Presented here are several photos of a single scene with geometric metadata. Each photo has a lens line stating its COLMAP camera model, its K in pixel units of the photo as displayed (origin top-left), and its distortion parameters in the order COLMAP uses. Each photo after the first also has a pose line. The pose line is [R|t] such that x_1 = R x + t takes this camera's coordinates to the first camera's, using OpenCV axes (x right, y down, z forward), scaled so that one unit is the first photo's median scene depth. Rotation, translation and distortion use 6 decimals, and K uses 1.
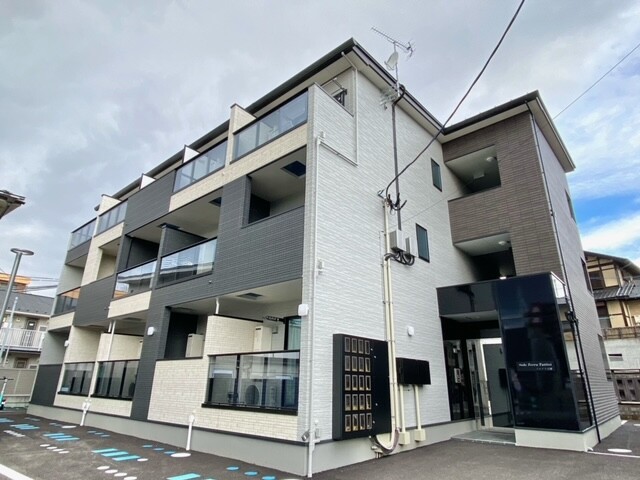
lens RADIAL K [[380.2, 0, 320.0], [0, 380.2, 240.0], [0, 0, 1]] dist [0.074736, -0.067363]
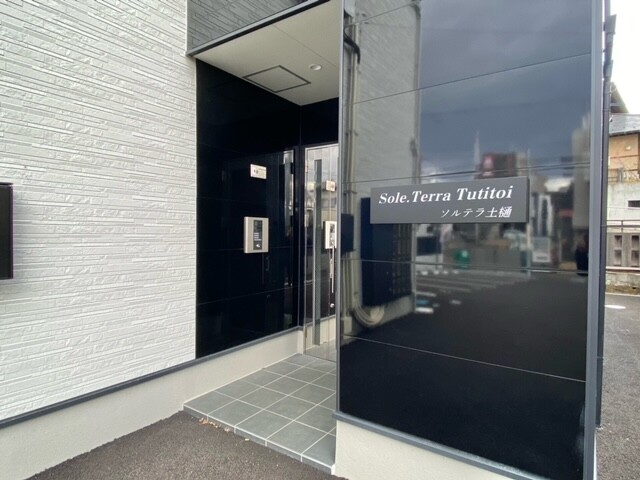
lens RADIAL K [[380.2, 0, 320.0], [0, 380.2, 240.0], [0, 0, 1]] dist [0.074736, -0.067363]
pose [[0.995346, -0.009537, 0.095889, 0.397704], [-0.025326, 0.934215, 0.355810, 0.230509], [-0.092974, -0.356582, 0.929626, 0.671717]]
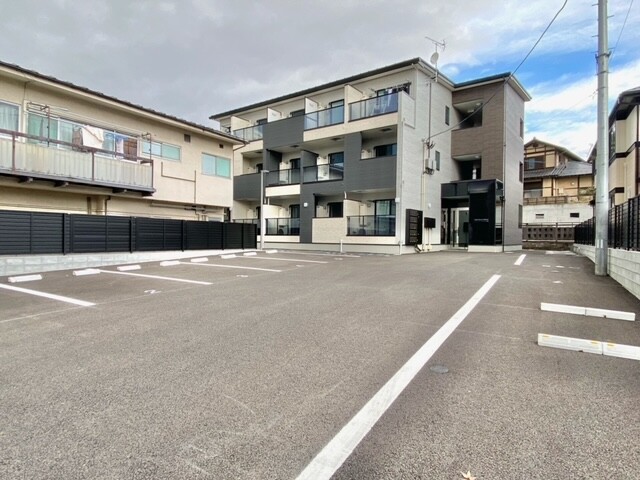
lens RADIAL K [[380.2, 0, 320.0], [0, 380.2, 240.0], [0, 0, 1]] dist [0.074736, -0.067363]
pose [[0.997483, -0.004415, 0.070769, -0.476144], [-0.020421, 0.937885, 0.346346, -0.282824], [-0.067902, -0.346919, 0.935434, -0.941093]]
